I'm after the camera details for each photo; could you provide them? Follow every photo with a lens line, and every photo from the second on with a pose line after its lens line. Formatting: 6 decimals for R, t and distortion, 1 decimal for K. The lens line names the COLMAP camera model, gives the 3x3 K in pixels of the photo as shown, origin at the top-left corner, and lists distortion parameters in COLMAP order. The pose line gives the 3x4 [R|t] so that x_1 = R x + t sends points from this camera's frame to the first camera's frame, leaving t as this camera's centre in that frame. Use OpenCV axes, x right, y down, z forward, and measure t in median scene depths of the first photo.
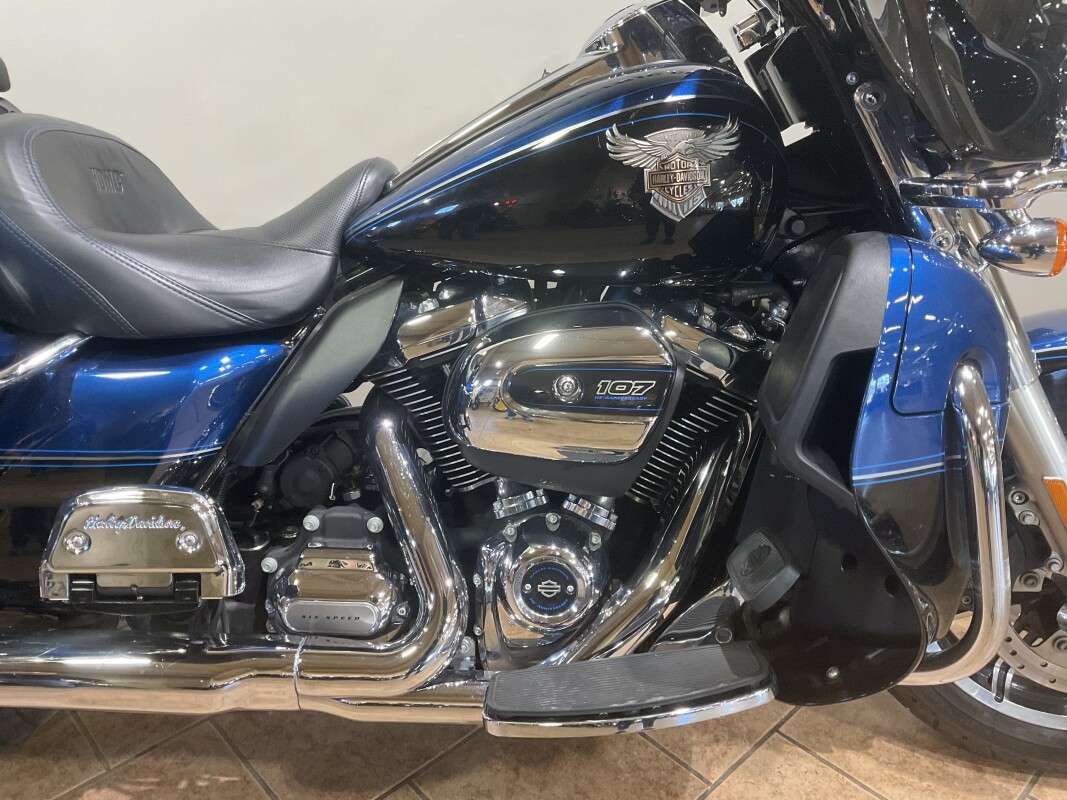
lens RADIAL K [[877.7, 0, 536.0], [0, 877.7, 397.4], [0, 0, 1]] dist [0.064256, -0.114300]
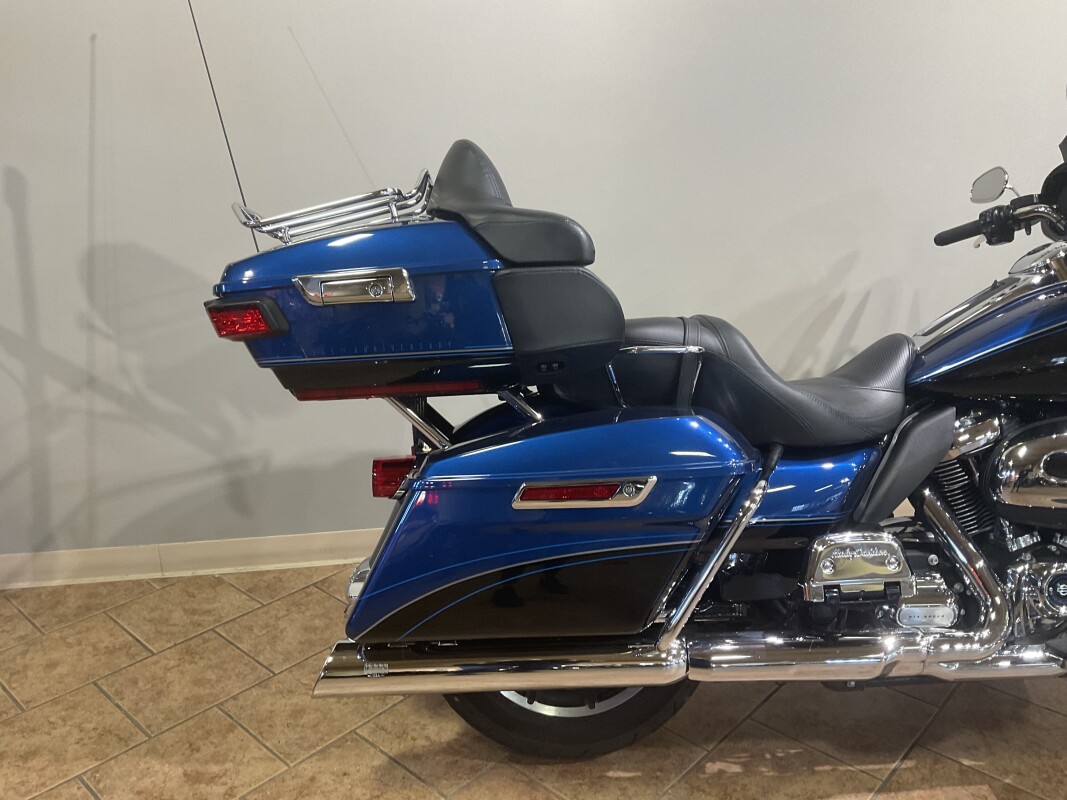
lens RADIAL K [[877.7, 0, 536.0], [0, 877.7, 397.4], [0, 0, 1]] dist [0.064256, -0.114300]
pose [[0.997758, -0.057272, 0.034621, -0.789305], [0.060950, 0.991300, -0.116663, 0.005051], [-0.027638, 0.118512, 0.992568, -0.492535]]
